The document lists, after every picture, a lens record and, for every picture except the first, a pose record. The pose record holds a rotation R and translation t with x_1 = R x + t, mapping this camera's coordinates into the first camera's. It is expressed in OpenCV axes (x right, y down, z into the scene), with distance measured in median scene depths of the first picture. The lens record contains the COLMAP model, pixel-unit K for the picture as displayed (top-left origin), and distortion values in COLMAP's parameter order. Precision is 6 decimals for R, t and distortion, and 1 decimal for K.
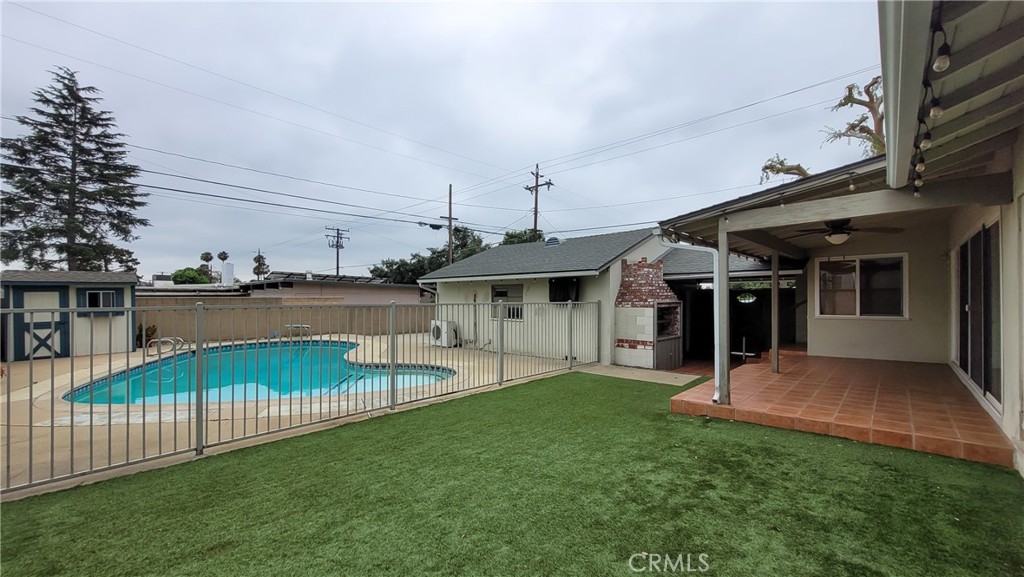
lens RADIAL K [[410.2, 0, 506.4], [0, 410.2, 294.3], [0, 0, 1]] dist [0.000092, -0.000558]
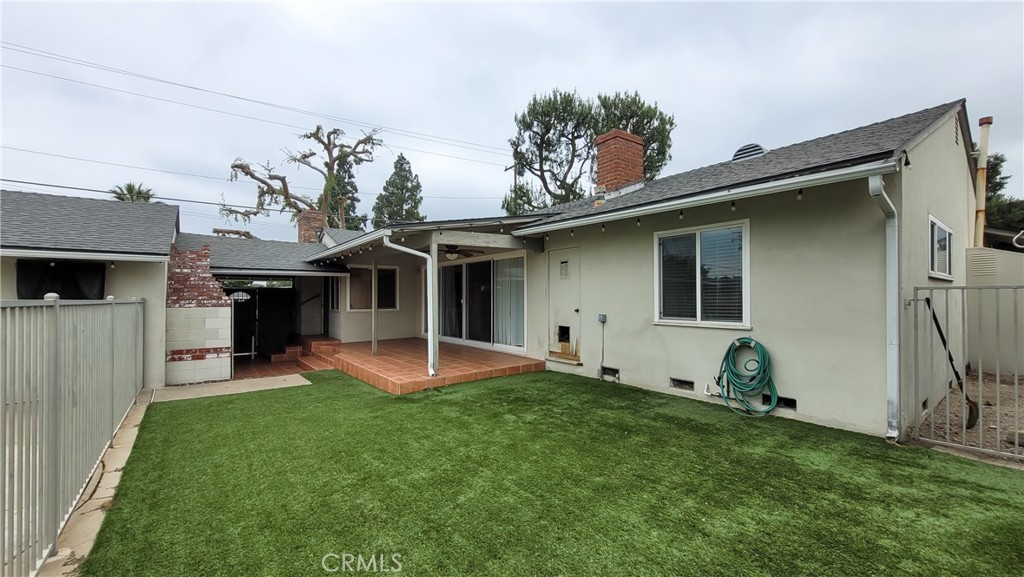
lens RADIAL K [[410.2, 0, 508.1], [0, 410.2, 293.0], [0, 0, 1]] dist [0.000092, -0.000558]
pose [[0.177797, 0.013759, 0.983971, -0.371403], [-0.007229, 0.999894, -0.012676, 0.010805], [-0.984041, -0.004860, 0.177877, 0.288281]]
